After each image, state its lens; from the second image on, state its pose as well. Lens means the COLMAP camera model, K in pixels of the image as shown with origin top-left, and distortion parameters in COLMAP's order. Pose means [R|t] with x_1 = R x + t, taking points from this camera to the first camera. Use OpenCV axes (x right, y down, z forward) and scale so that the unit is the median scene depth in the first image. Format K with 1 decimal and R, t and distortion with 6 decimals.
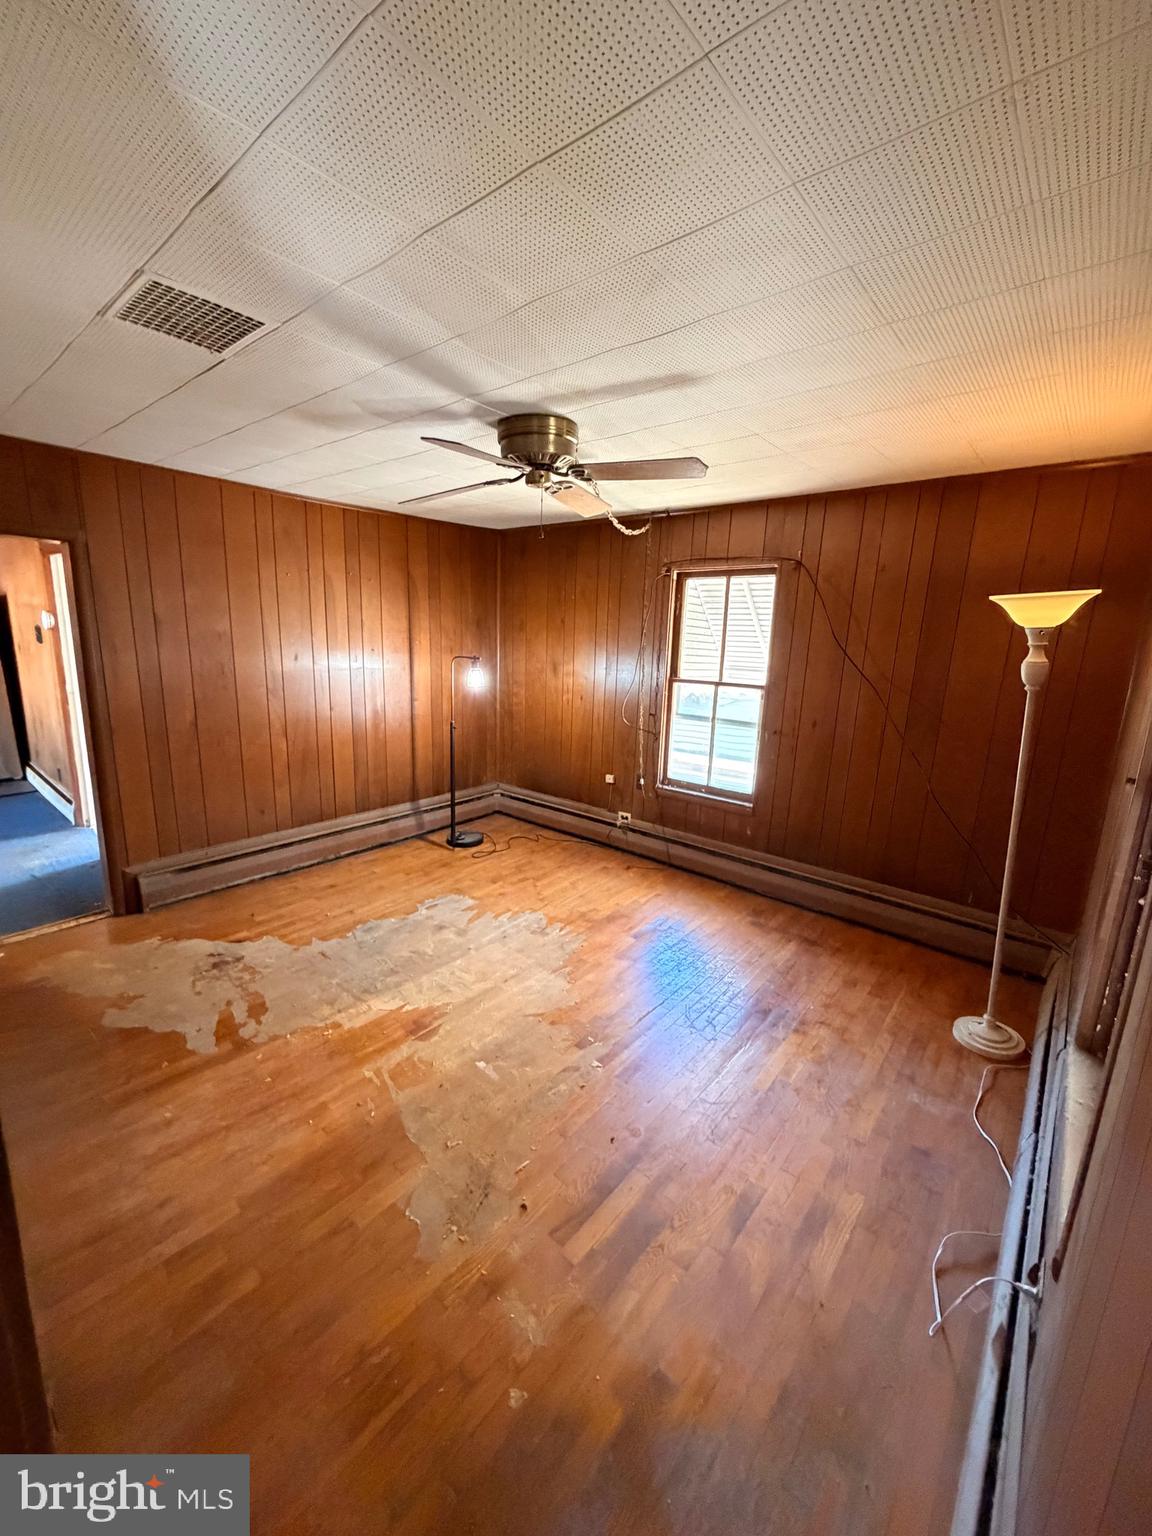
lens RADIAL K [[609.8, 0, 574.6], [0, 609.8, 761.9], [0, 0, 1]] dist [-0.000966, 0.000018]
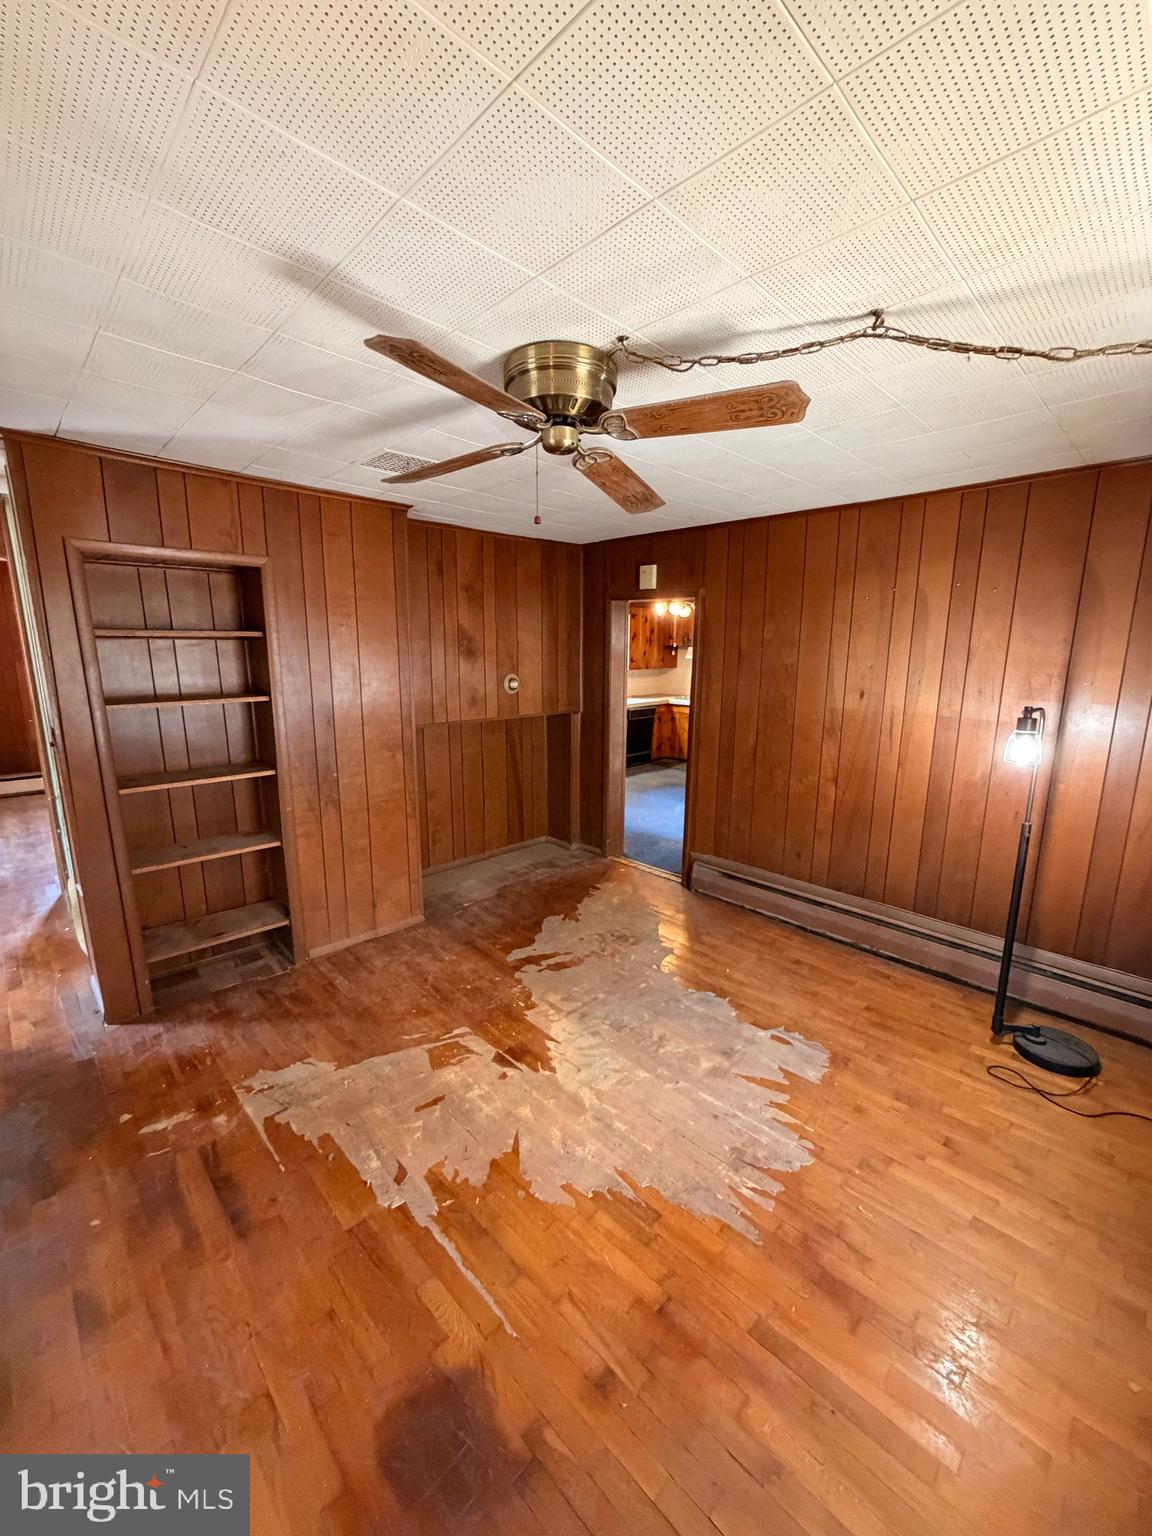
lens RADIAL K [[609.8, 0, 574.6], [0, 609.8, 761.9], [0, 0, 1]] dist [-0.000966, 0.000018]
pose [[-0.092073, 0.145986, -0.984993, 0.462146], [-0.224585, 0.960662, 0.163373, -0.144085], [0.970095, 0.236257, -0.055665, 0.752879]]
